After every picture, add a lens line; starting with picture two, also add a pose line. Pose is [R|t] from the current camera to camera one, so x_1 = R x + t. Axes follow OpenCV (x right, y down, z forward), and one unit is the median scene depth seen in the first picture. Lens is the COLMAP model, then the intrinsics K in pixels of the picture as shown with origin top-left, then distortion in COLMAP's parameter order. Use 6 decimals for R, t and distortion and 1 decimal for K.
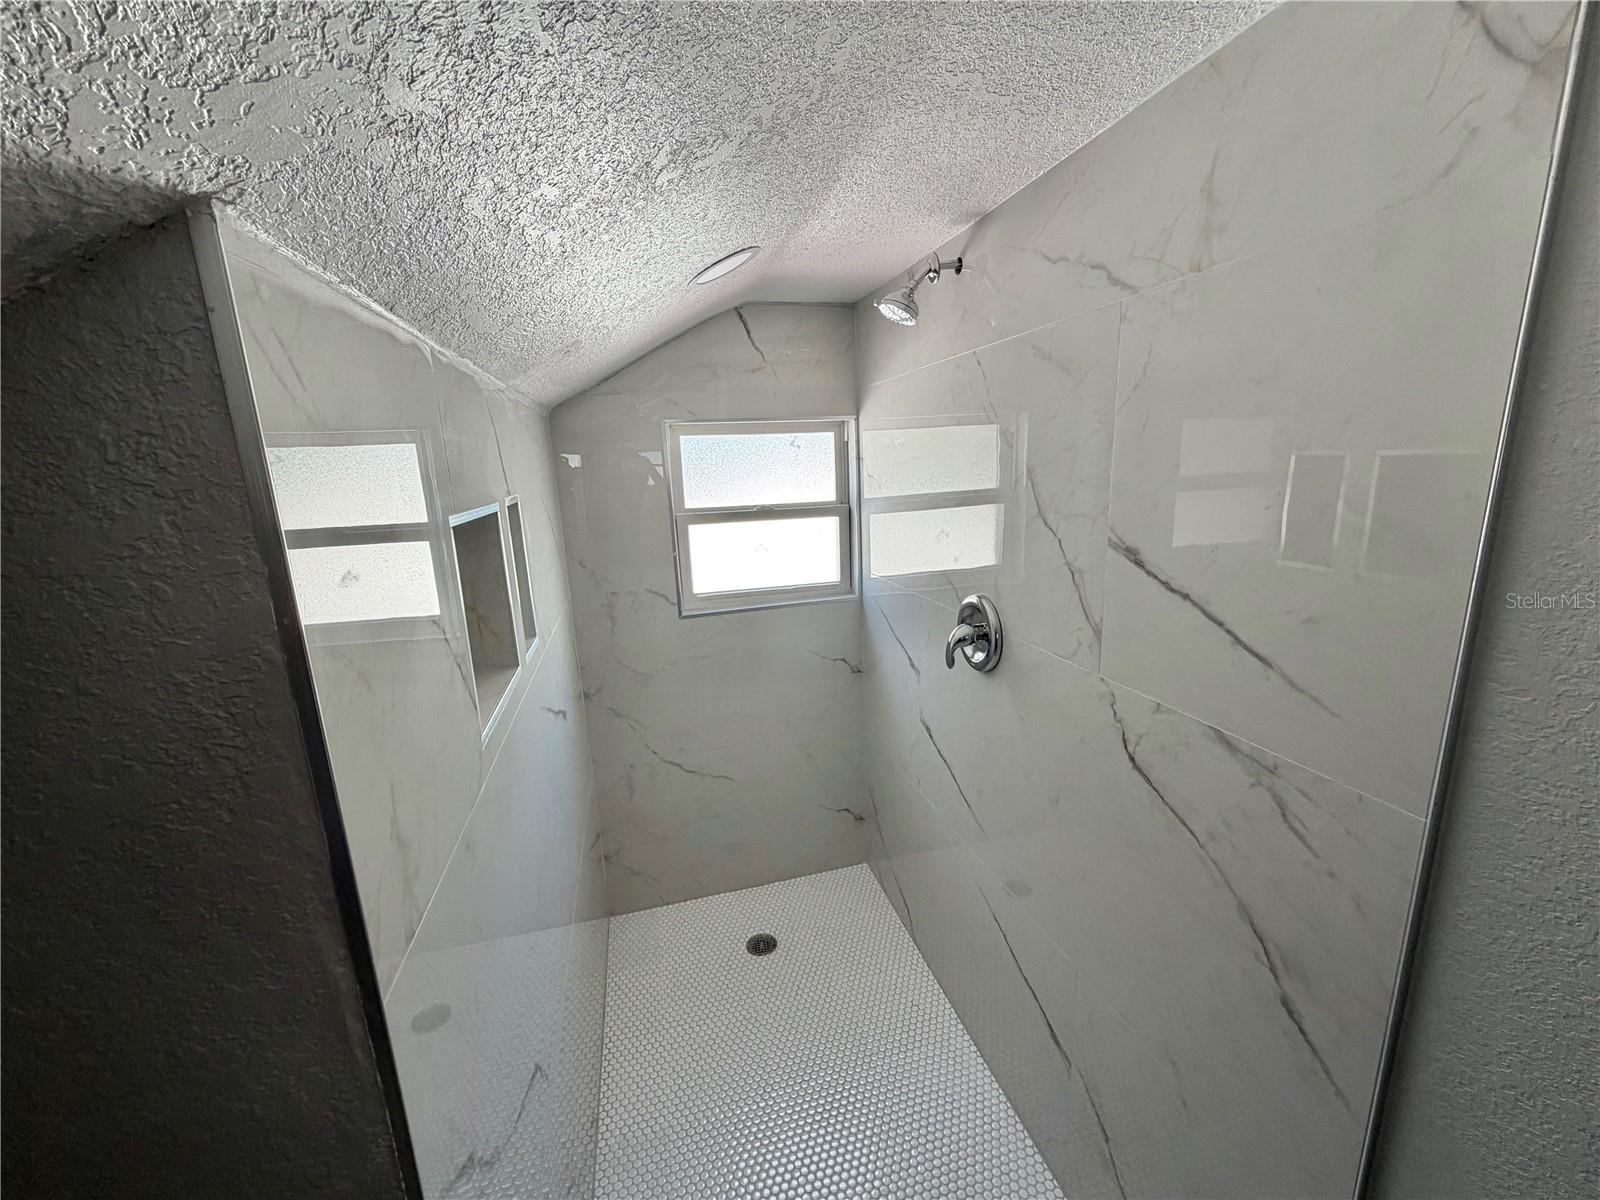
lens RADIAL K [[641.2, 0, 796.2], [0, 641.2, 604.2], [0, 0, 1]] dist [-0.000793, -0.000187]
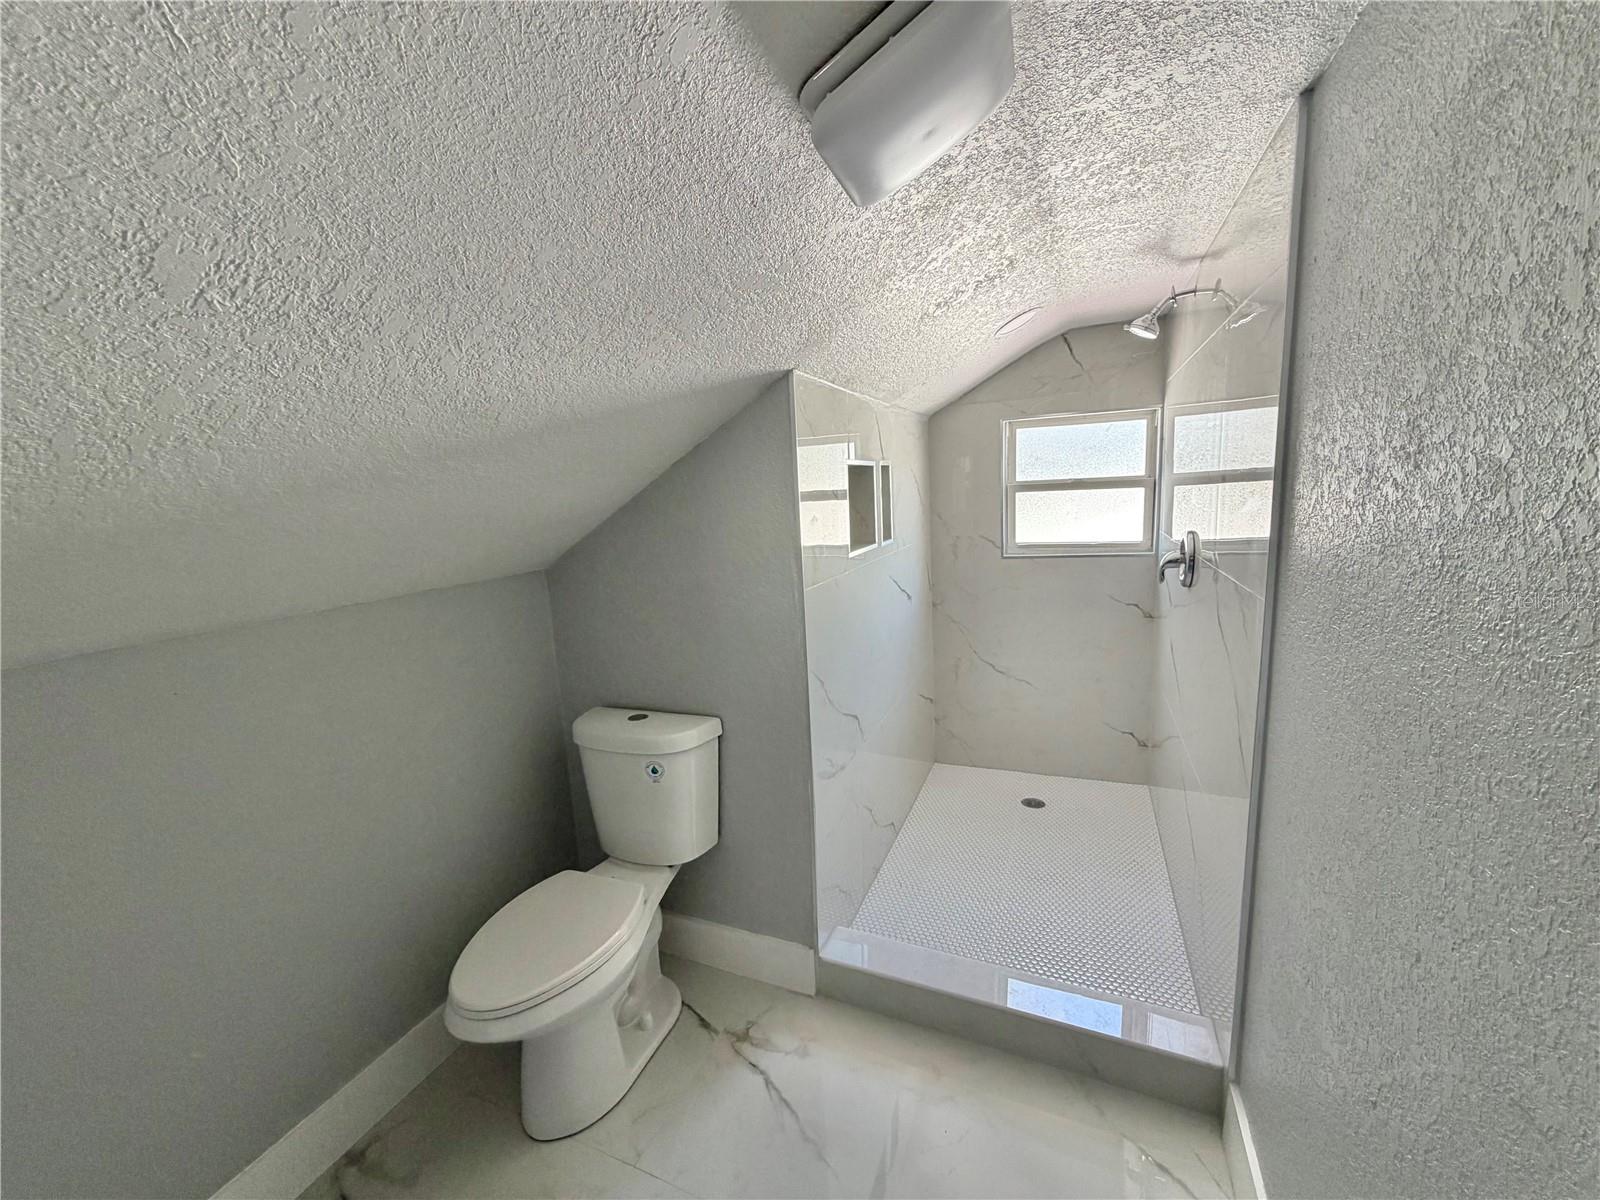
lens RADIAL K [[641.2, 0, 796.2], [0, 641.2, 604.2], [0, 0, 1]] dist [-0.000793, -0.000187]
pose [[0.797296, 0.102726, -0.594782, 0.302657], [-0.110516, 0.993597, 0.023461, 0.137345], [0.593384, 0.047027, 0.803544, -0.394326]]
